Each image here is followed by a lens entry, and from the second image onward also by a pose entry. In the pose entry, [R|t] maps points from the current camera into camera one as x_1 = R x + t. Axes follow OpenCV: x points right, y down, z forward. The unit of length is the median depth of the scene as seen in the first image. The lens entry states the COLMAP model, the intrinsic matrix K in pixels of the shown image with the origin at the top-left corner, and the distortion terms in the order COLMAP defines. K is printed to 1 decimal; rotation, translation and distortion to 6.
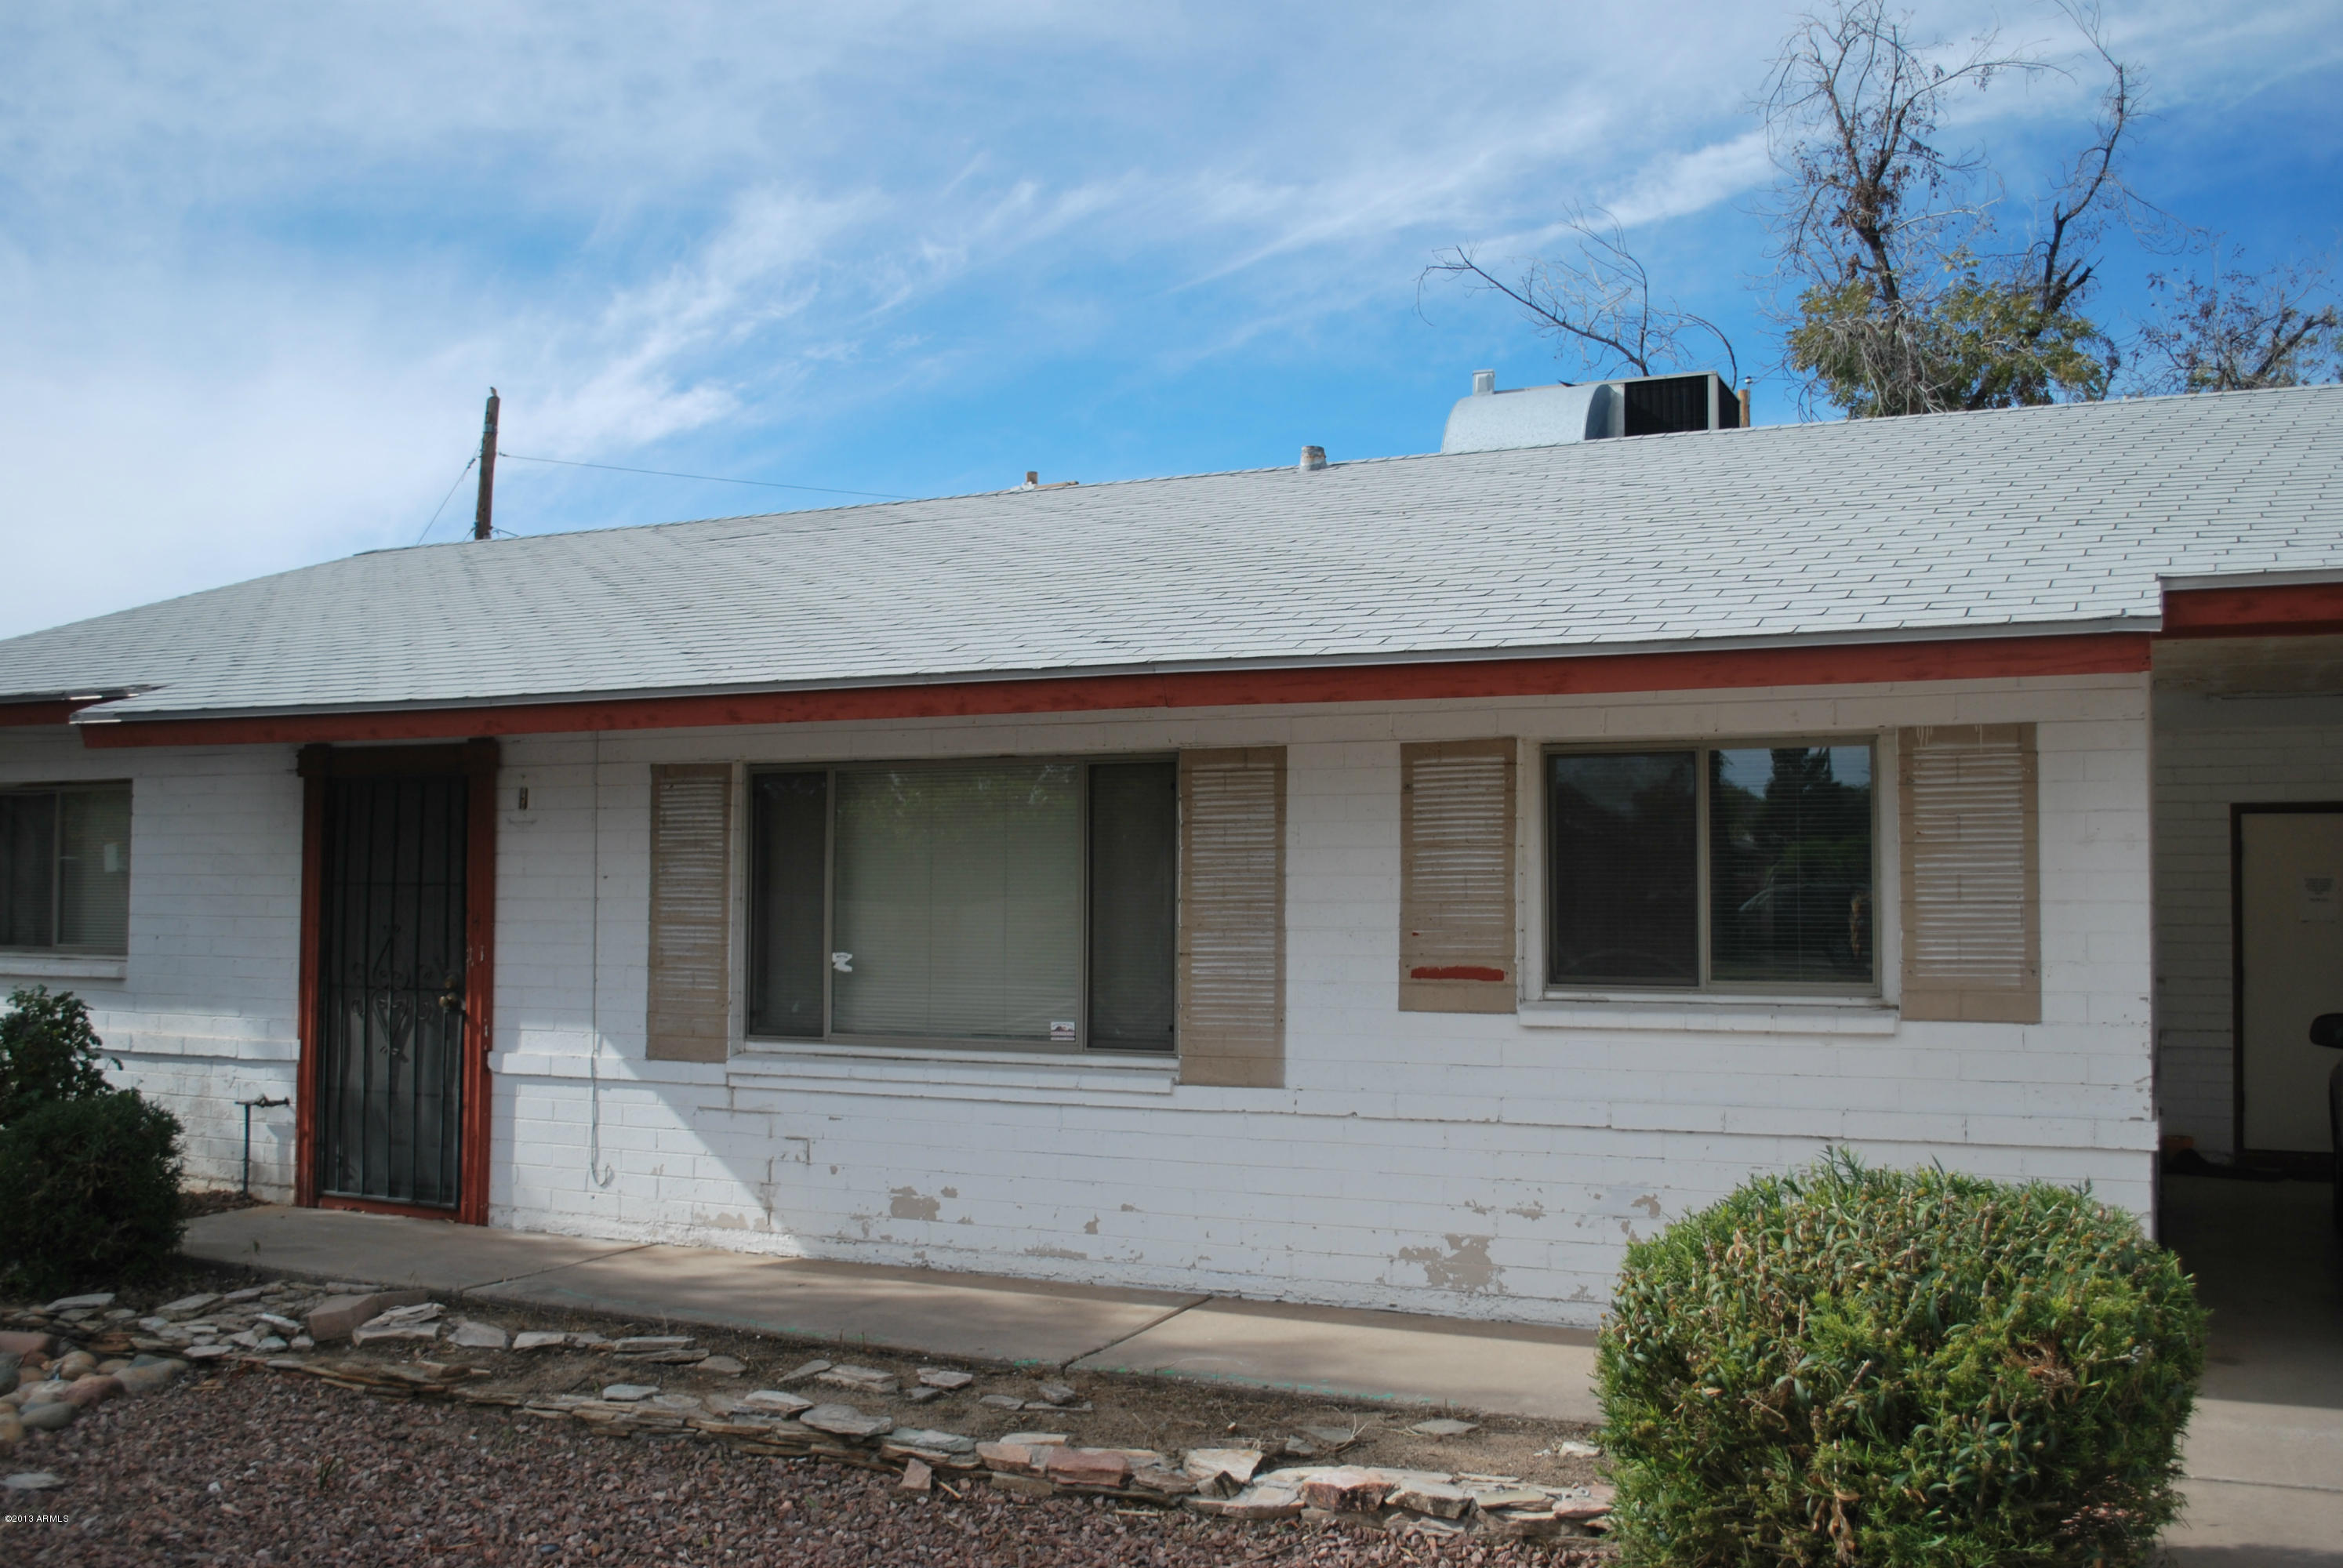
lens RADIAL K [[2134.3, 0, 1200.6], [0, 2134.3, 779.0], [0, 0, 1]] dist [-0.081398, 0.021307]
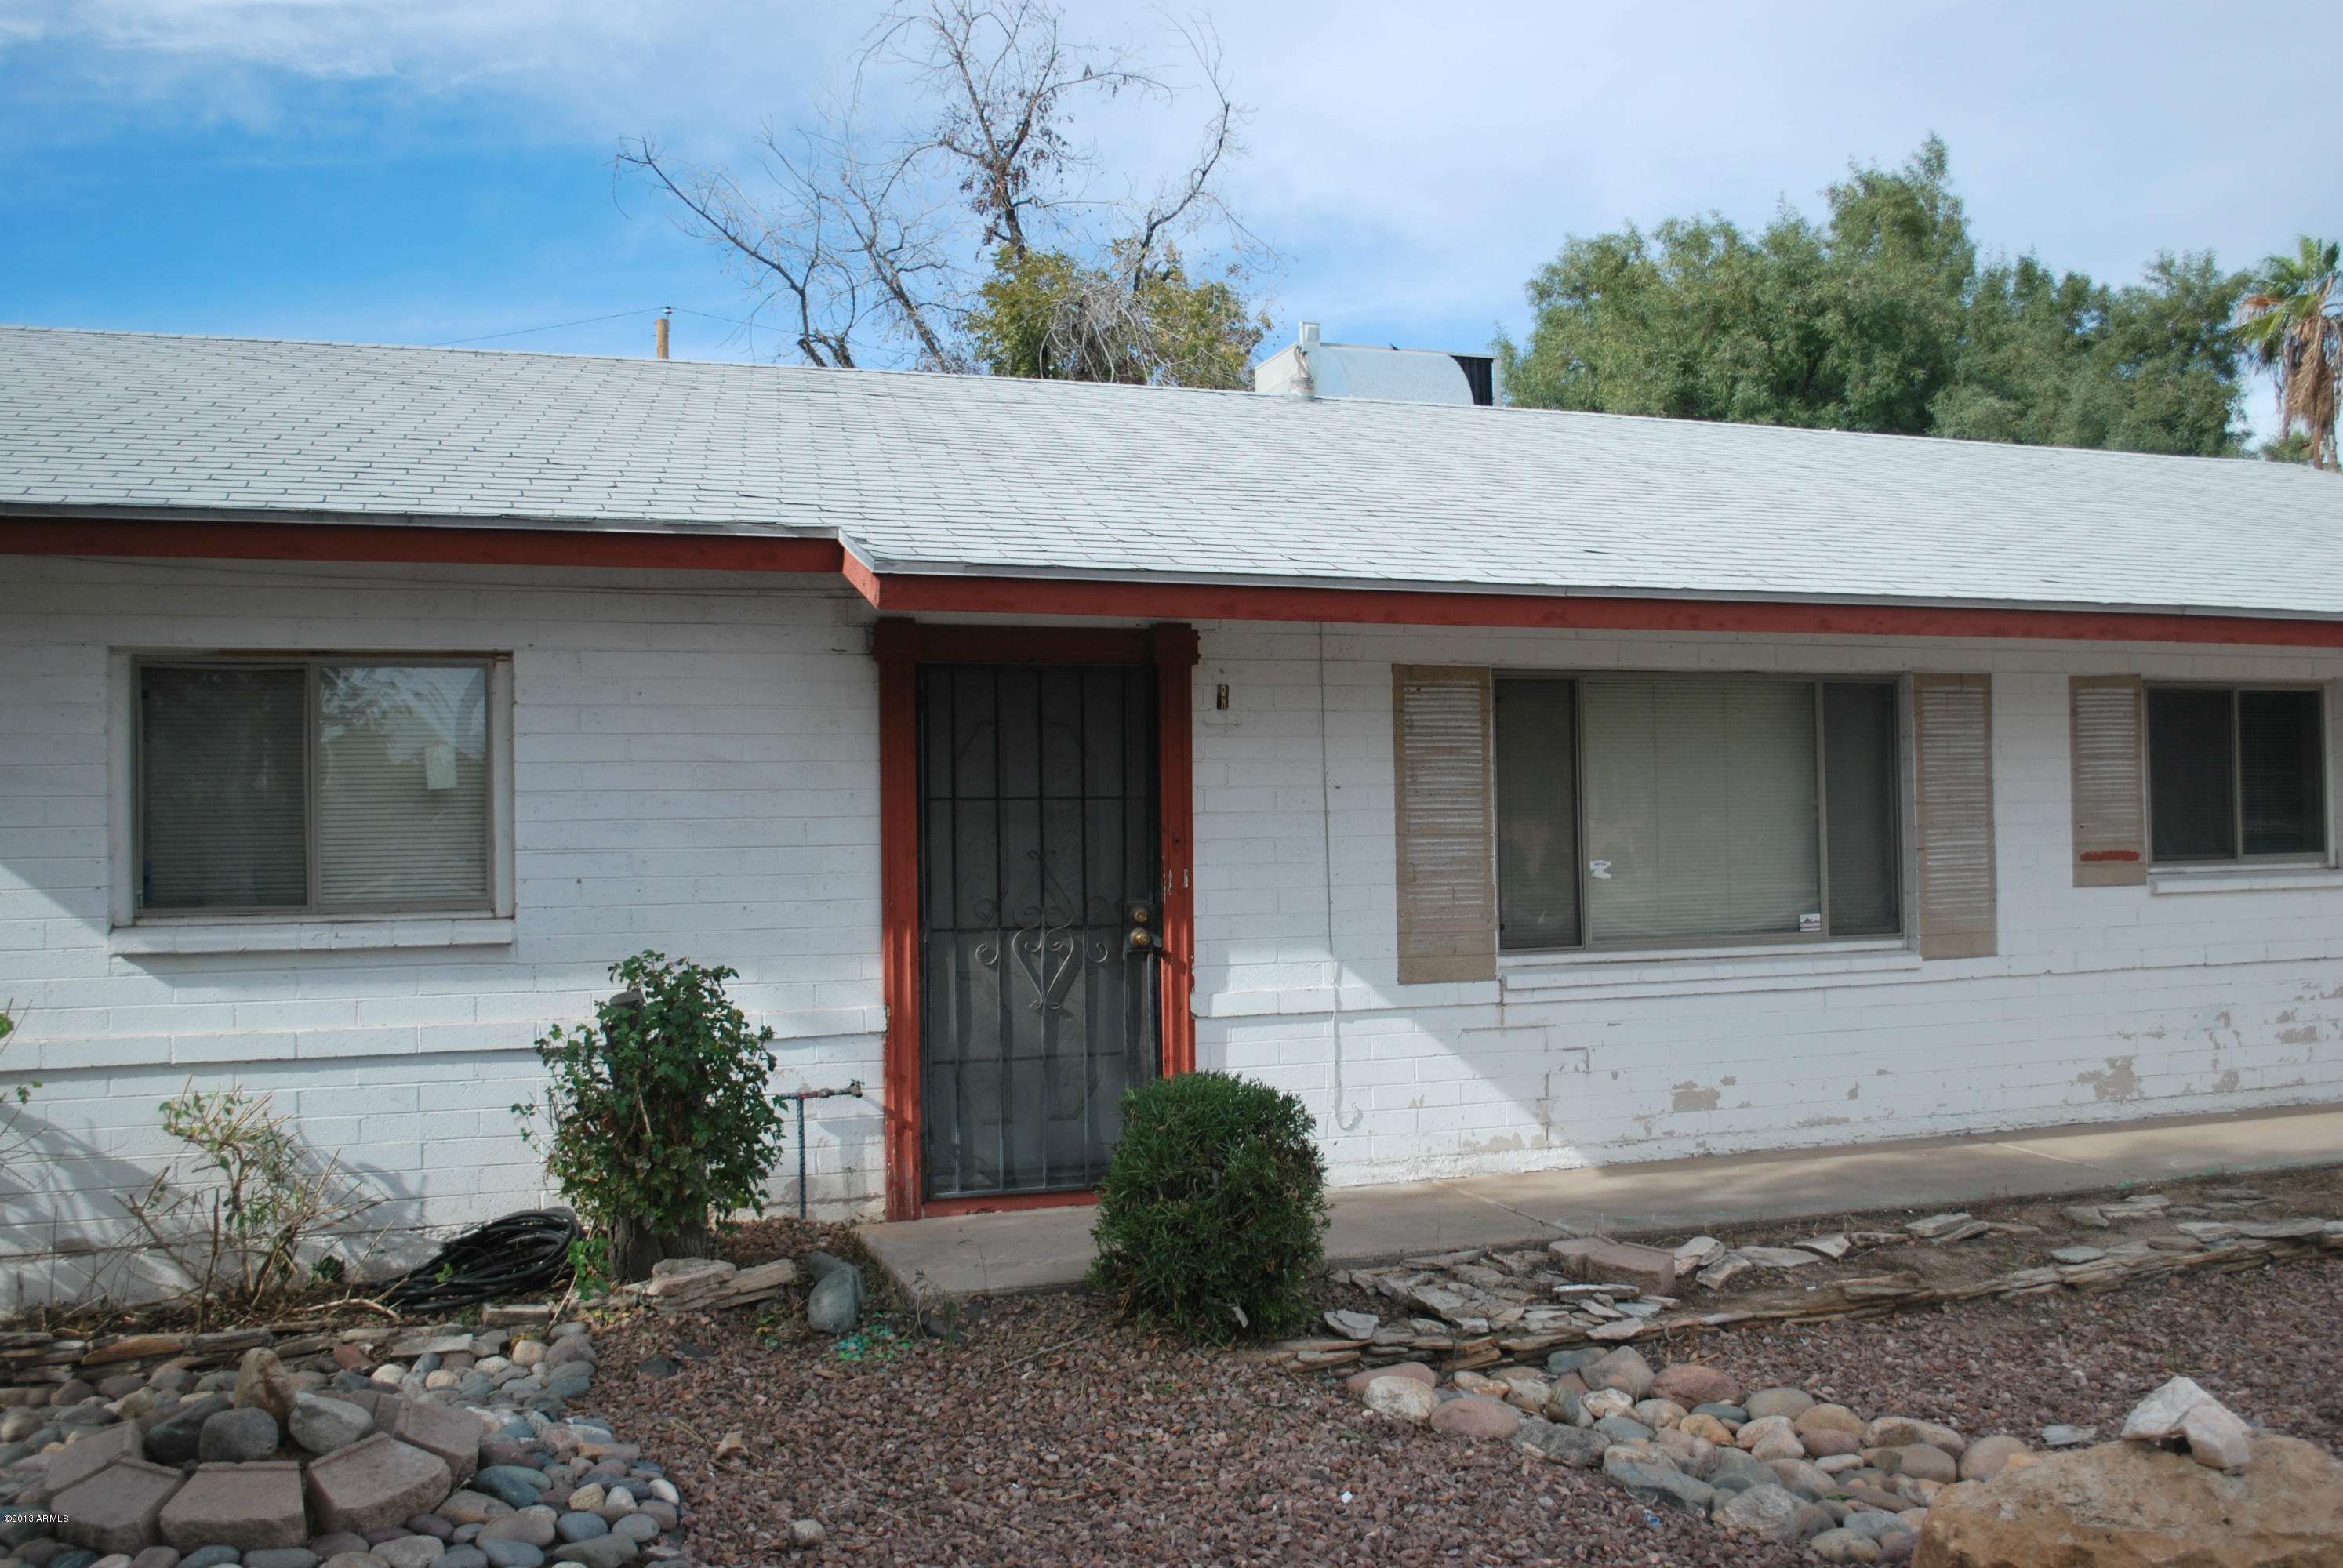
lens RADIAL K [[2134.3, 0, 1200.6], [0, 2134.3, 779.0], [0, 0, 1]] dist [-0.081398, 0.021307]
pose [[0.708660, 0.001938, 0.705547, -1.044860], [-0.022356, 0.999556, 0.019710, 0.028528], [-0.705196, -0.029741, 0.708389, 0.436053]]
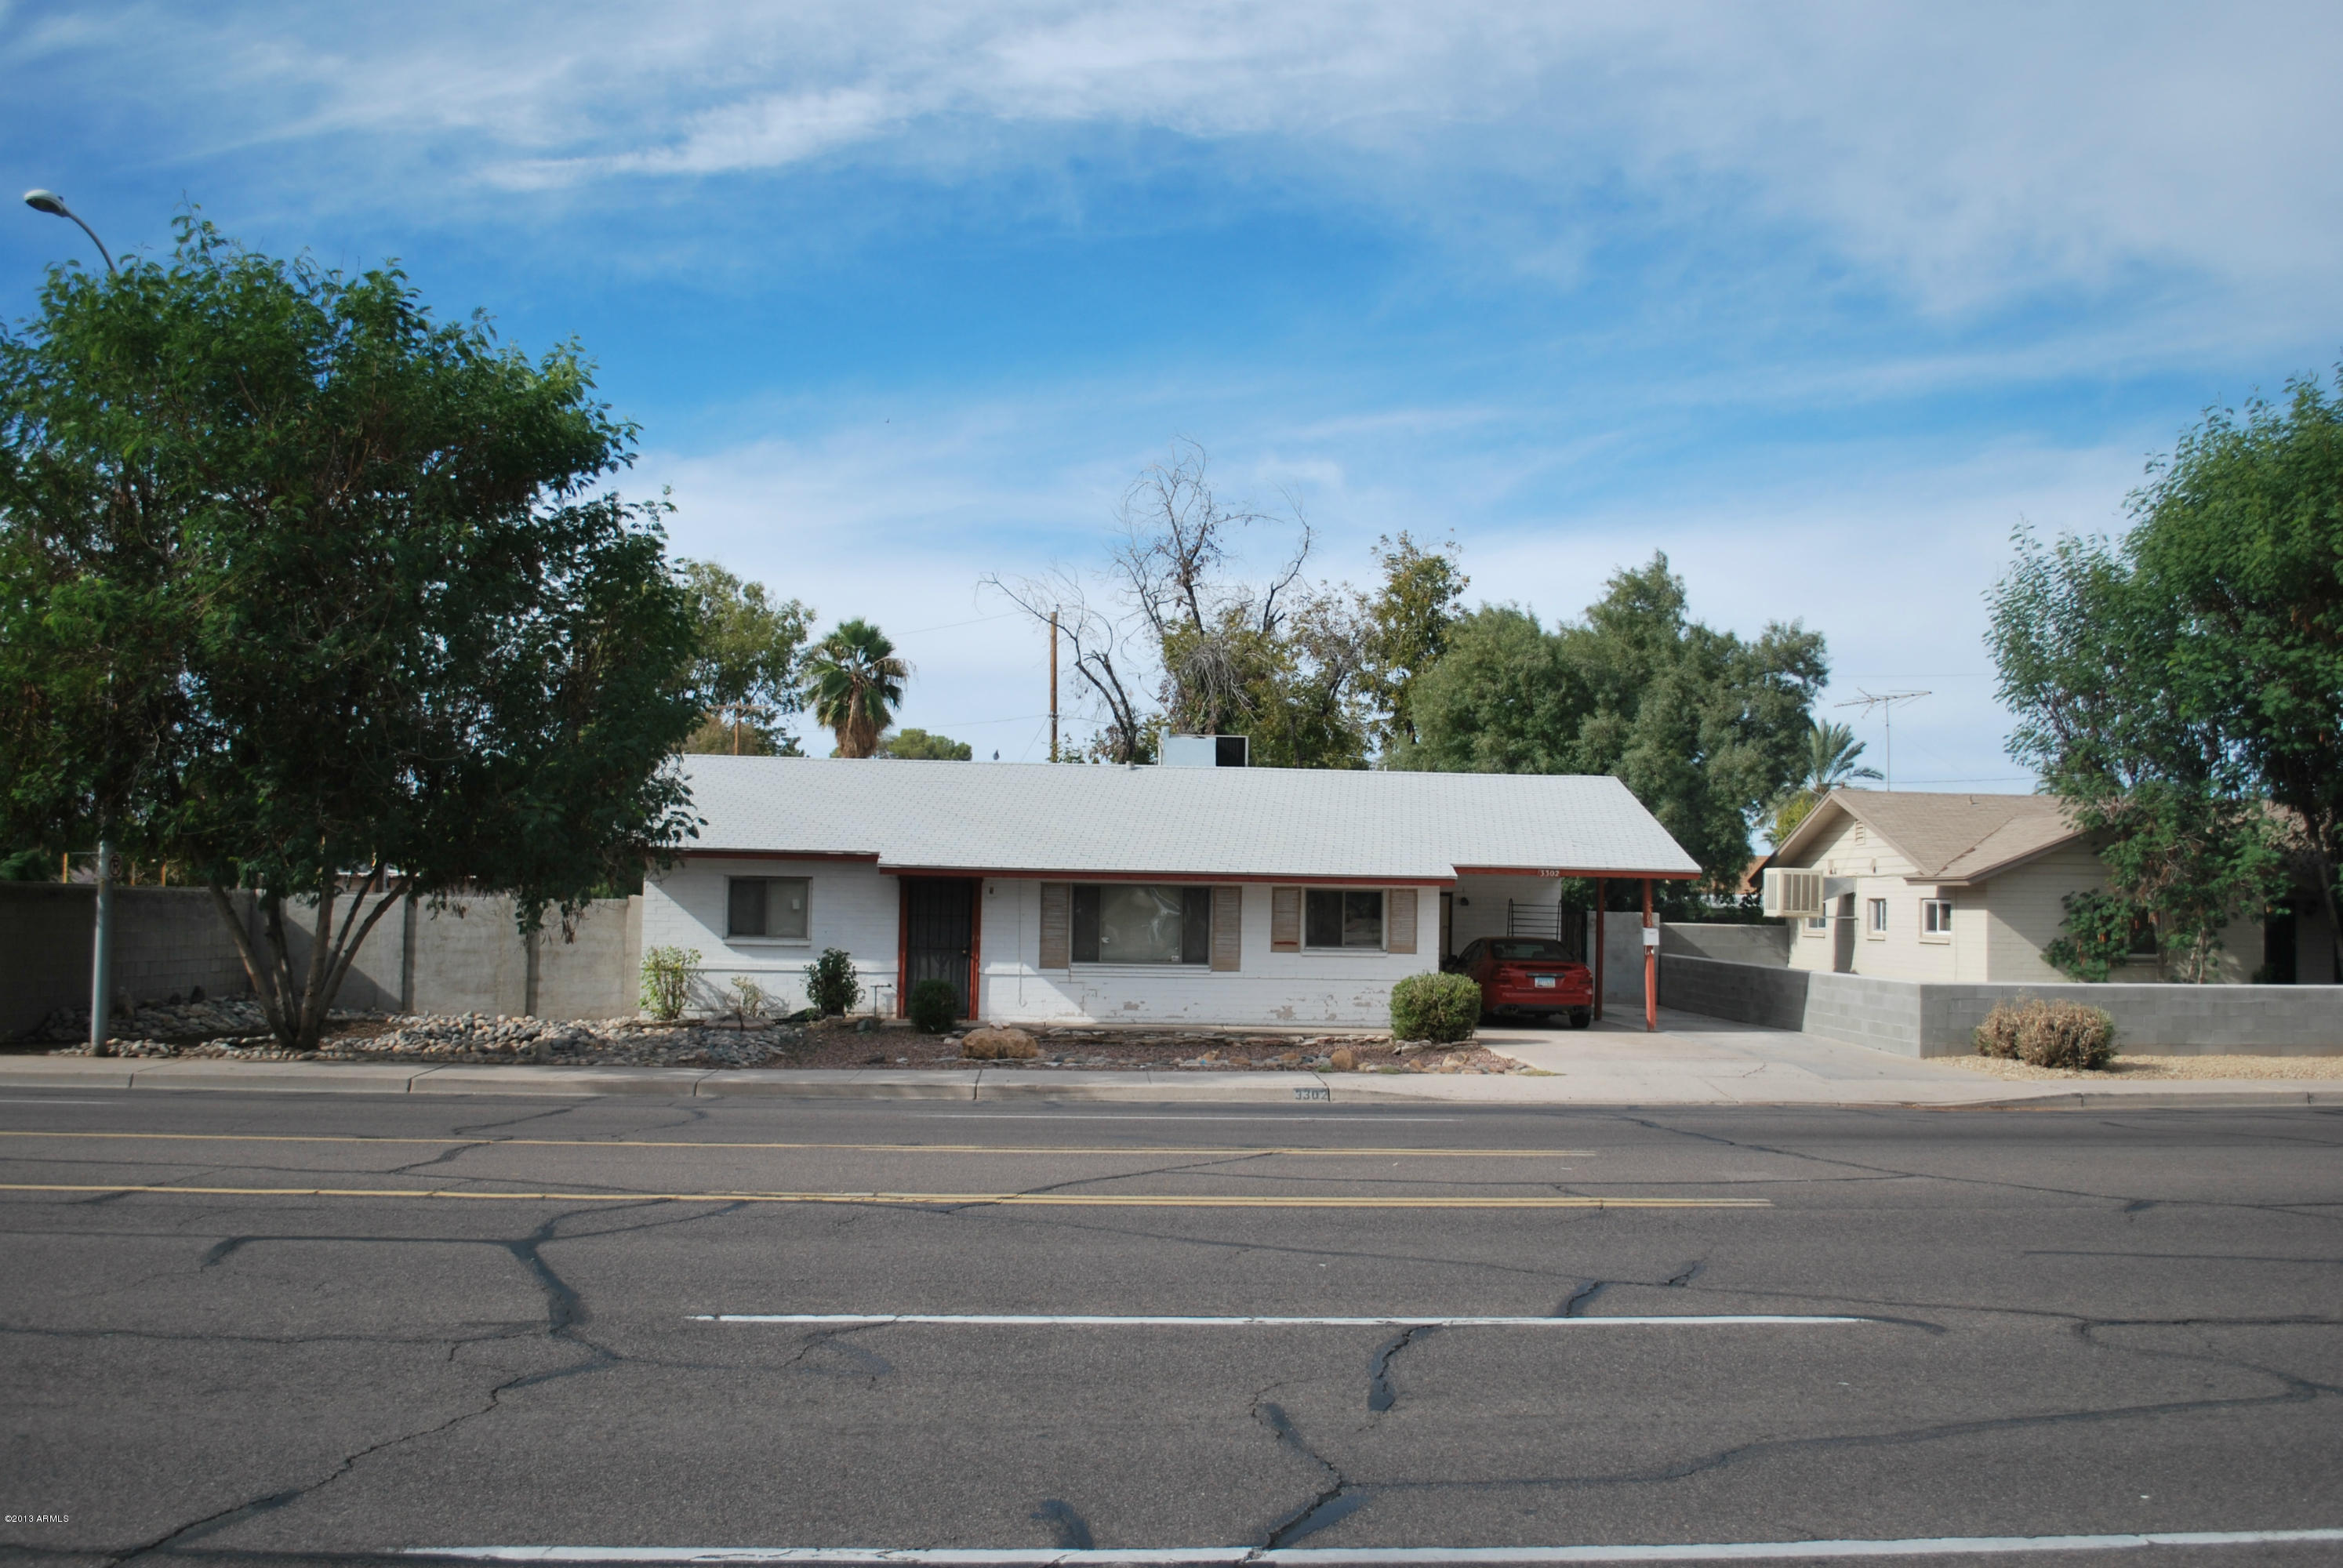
lens RADIAL K [[2134.3, 0, 1200.6], [0, 2134.3, 779.0], [0, 0, 1]] dist [-0.081398, 0.021307]
pose [[0.879466, 0.038242, 0.474423, -1.795174], [-0.041782, 0.999122, -0.003083, -0.186249], [-0.474124, -0.017111, 0.880292, -2.299742]]
